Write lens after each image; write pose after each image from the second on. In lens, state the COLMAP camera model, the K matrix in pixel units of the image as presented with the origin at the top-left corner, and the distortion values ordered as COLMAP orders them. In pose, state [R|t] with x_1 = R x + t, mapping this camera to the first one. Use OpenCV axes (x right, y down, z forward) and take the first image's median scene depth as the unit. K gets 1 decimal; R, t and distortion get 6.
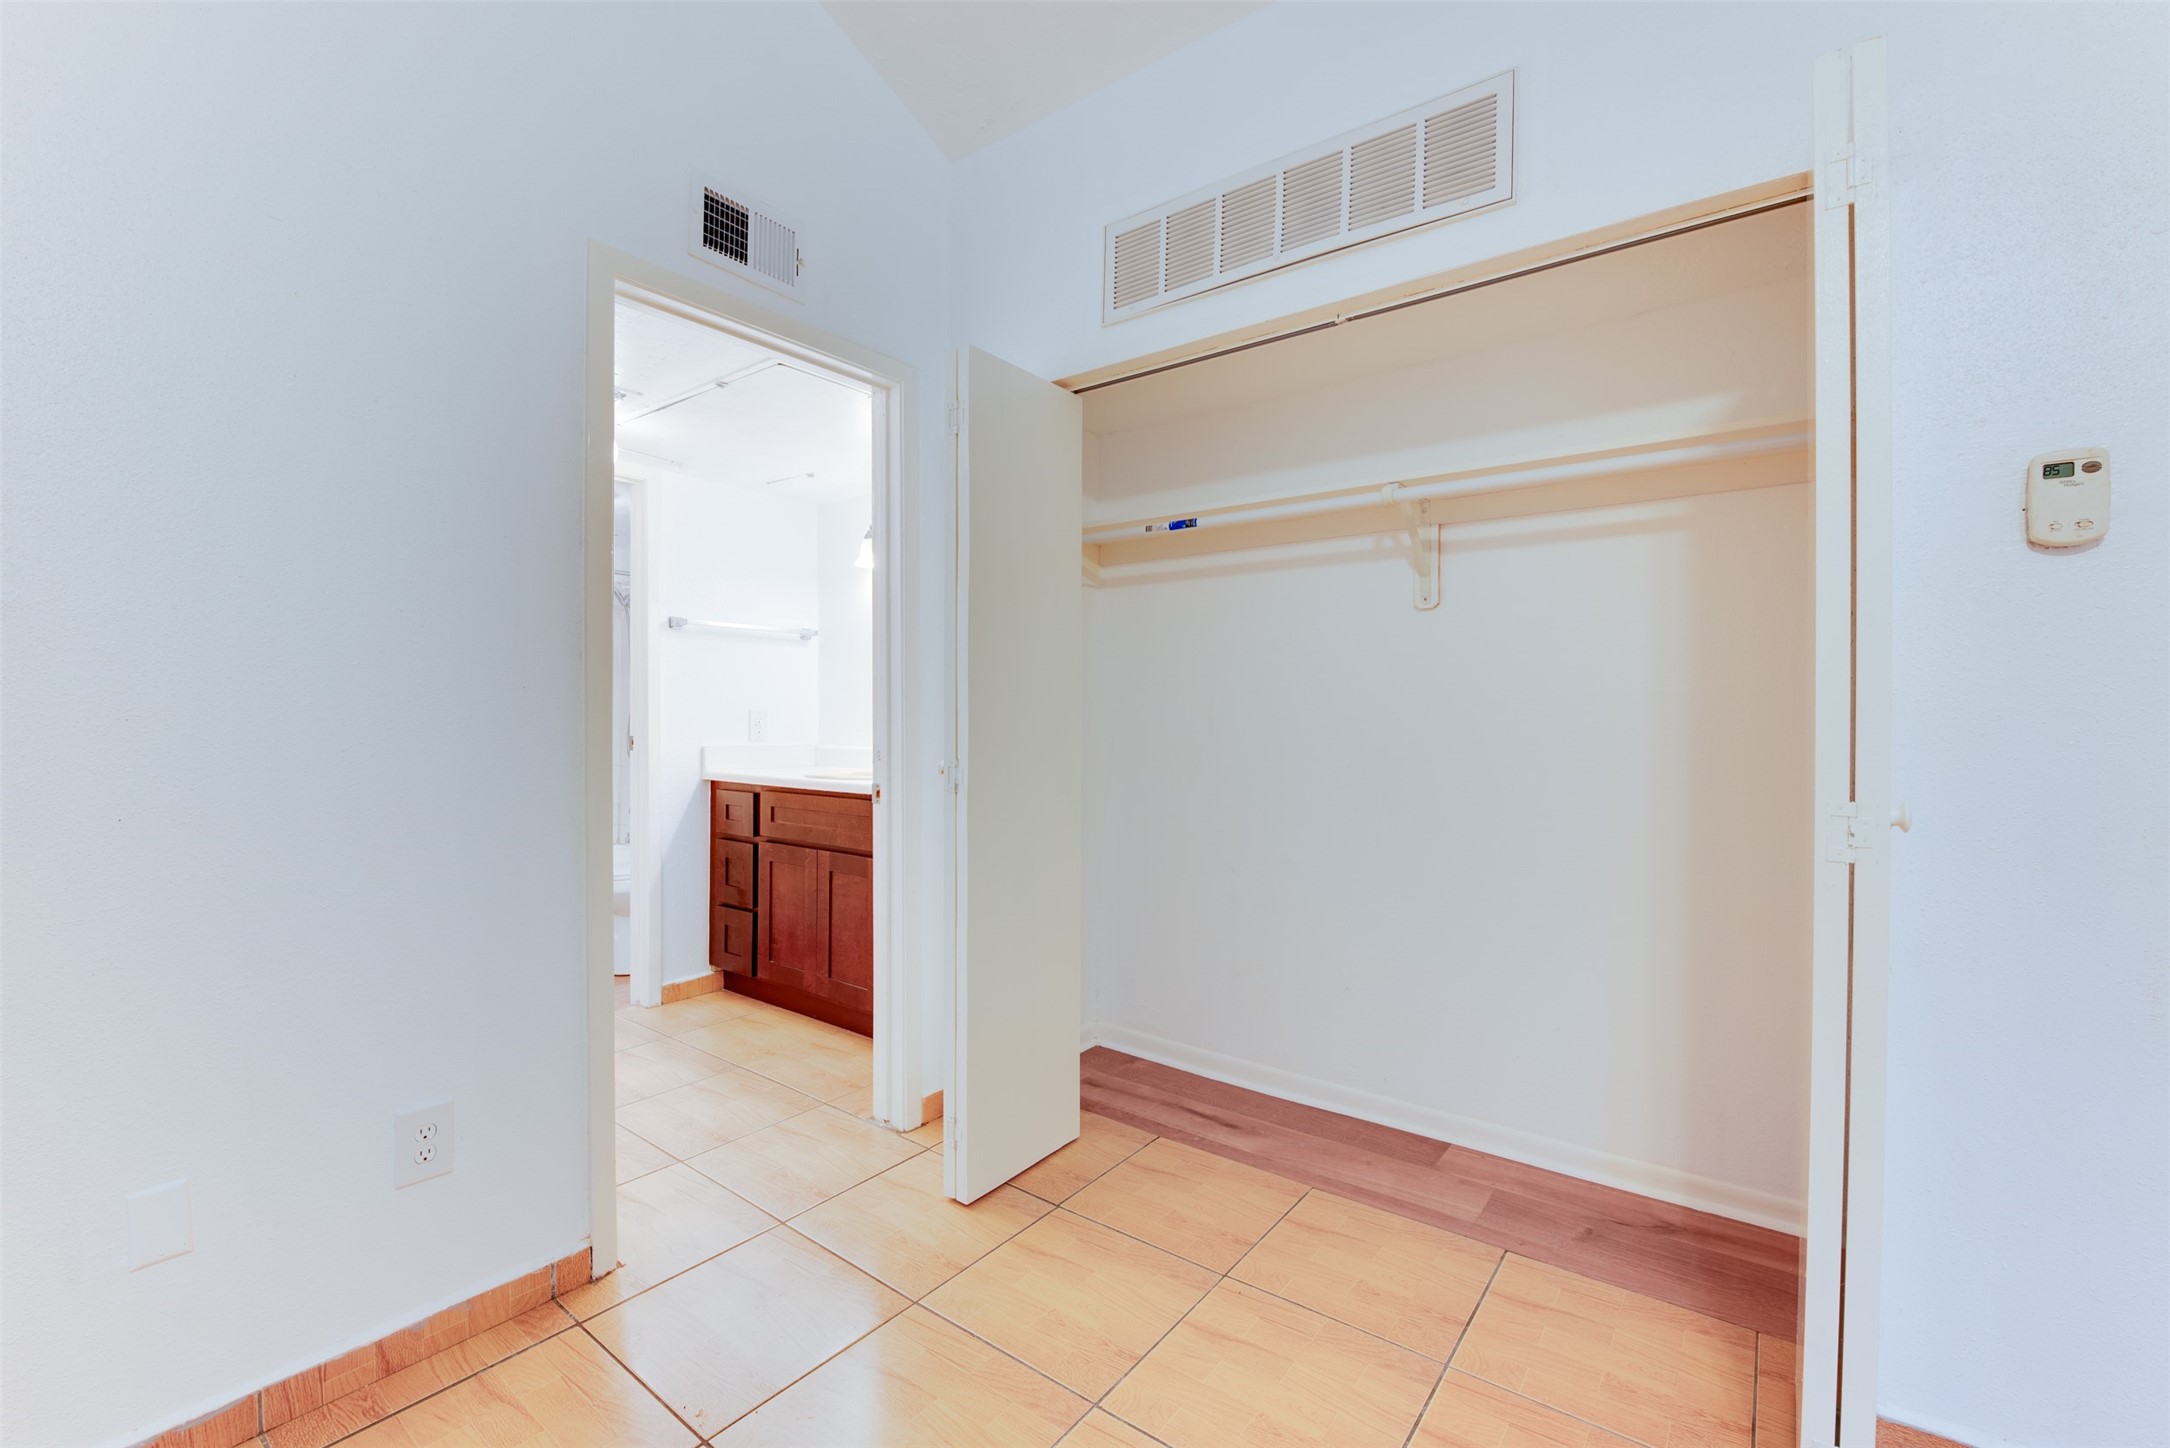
lens RADIAL K [[885.7, 0, 1087.8], [0, 885.7, 718.7], [0, 0, 1]] dist [-0.014152, -0.000566]
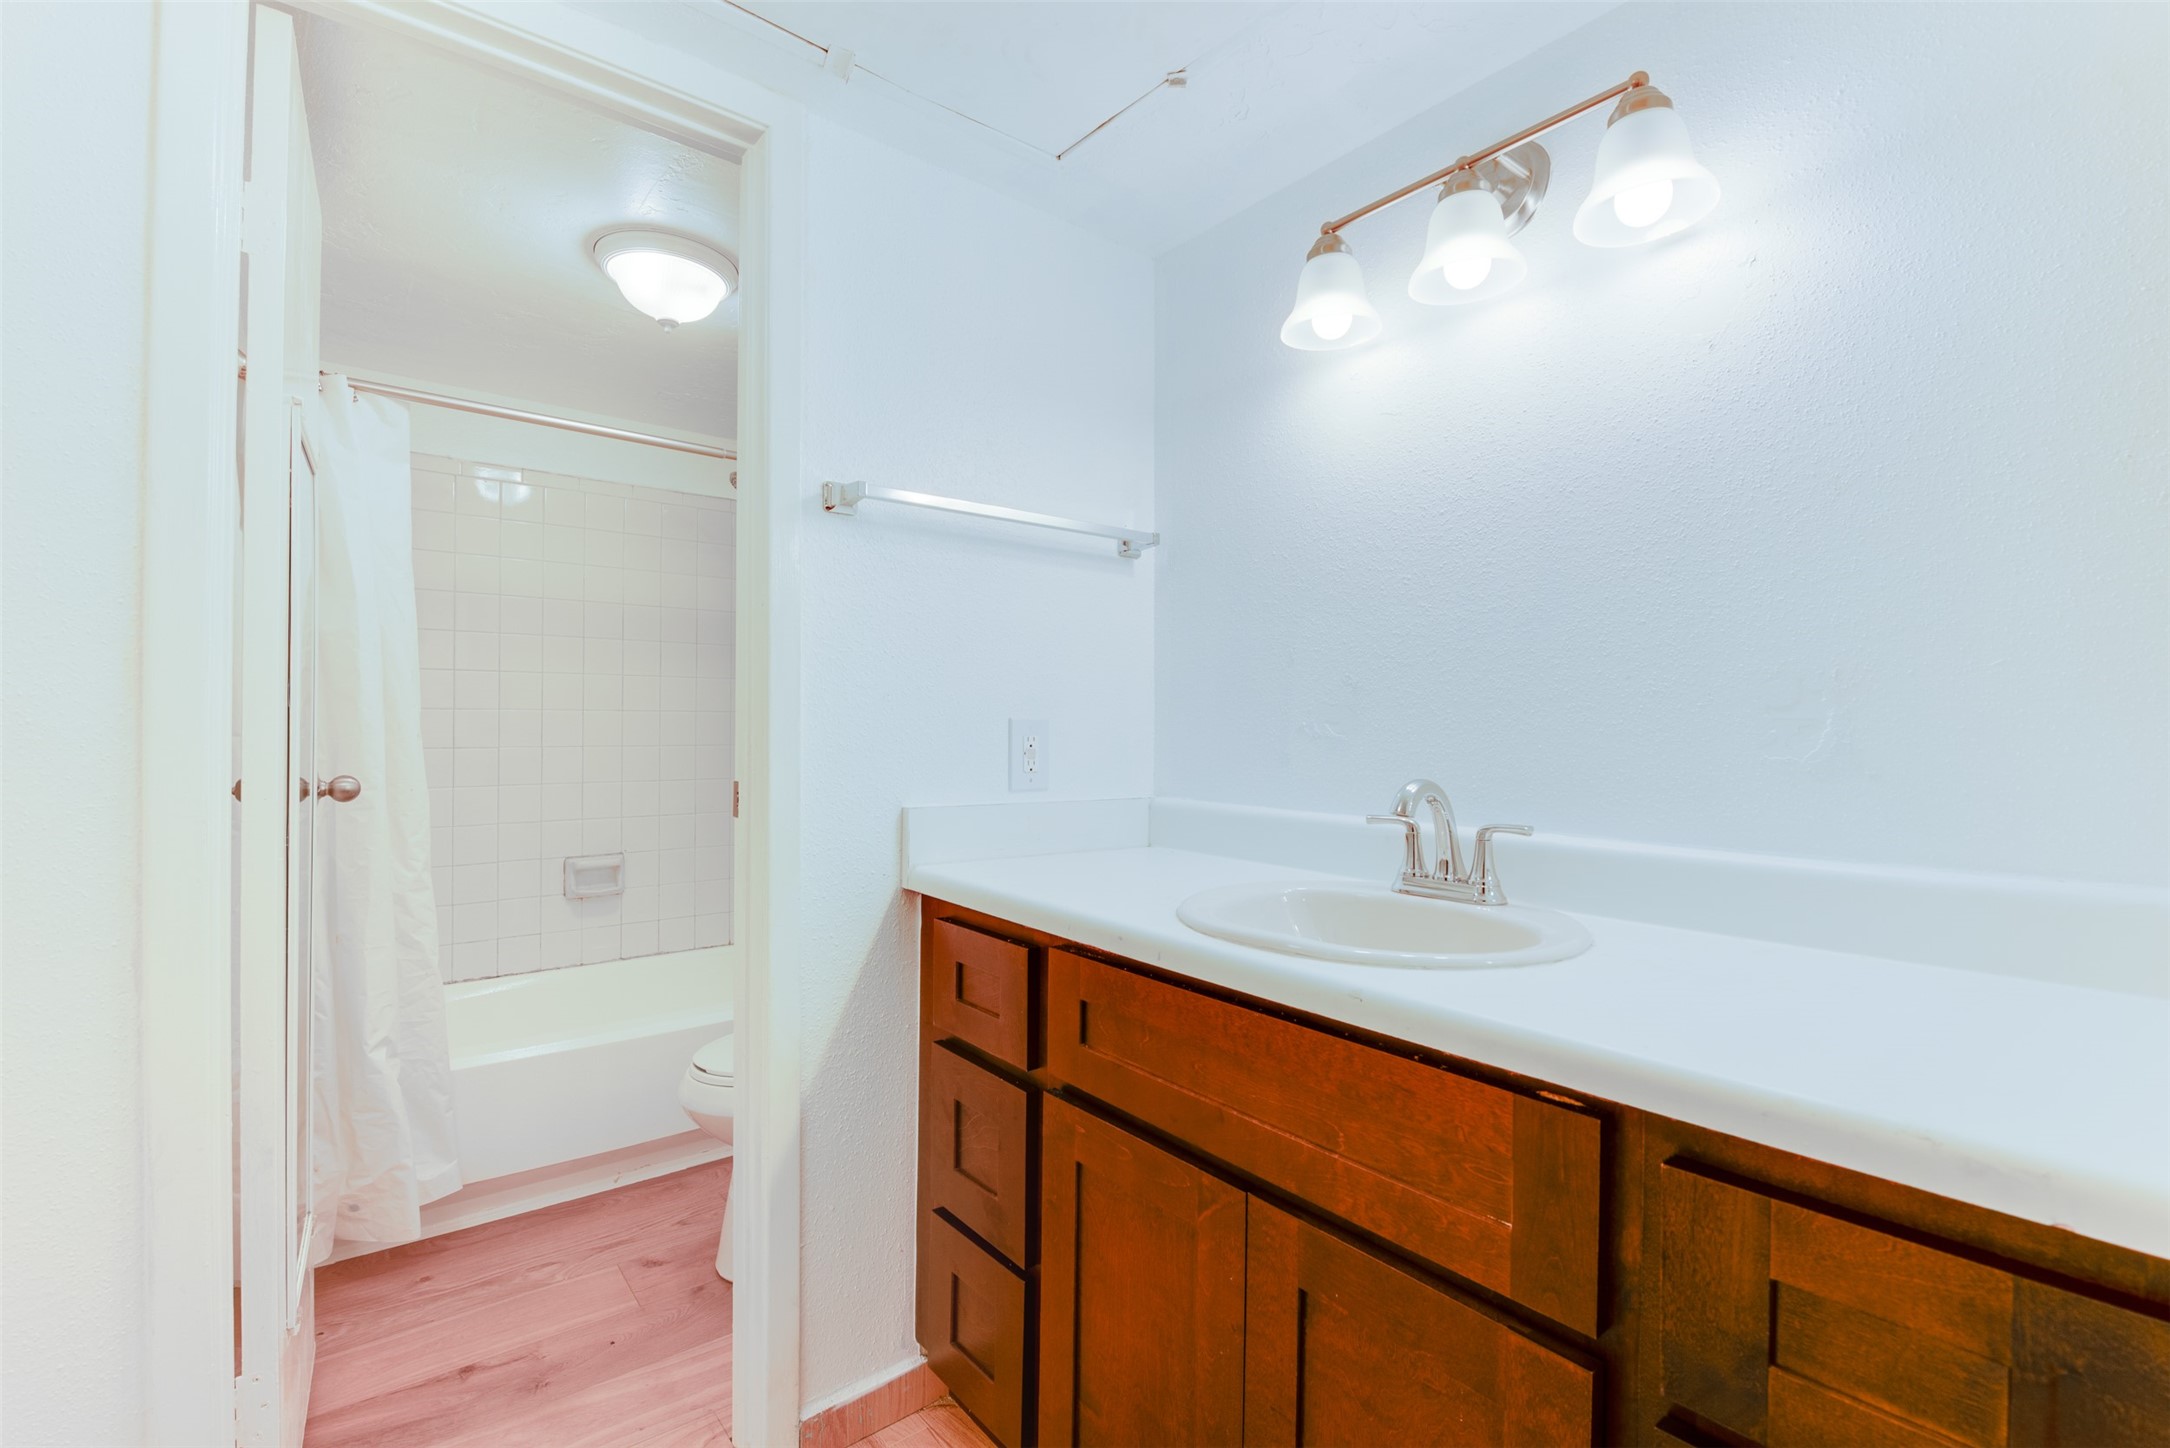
lens RADIAL K [[928.1, 0, 1075.9], [0, 928.1, 717.8], [0, 0, 1]] dist [-0.014188, 0.000021]
pose [[0.966651, 0.003100, -0.256079, -0.257651], [-0.004561, 0.999977, -0.005113, -0.008039], [0.256057, 0.006110, 0.966642, 0.626149]]
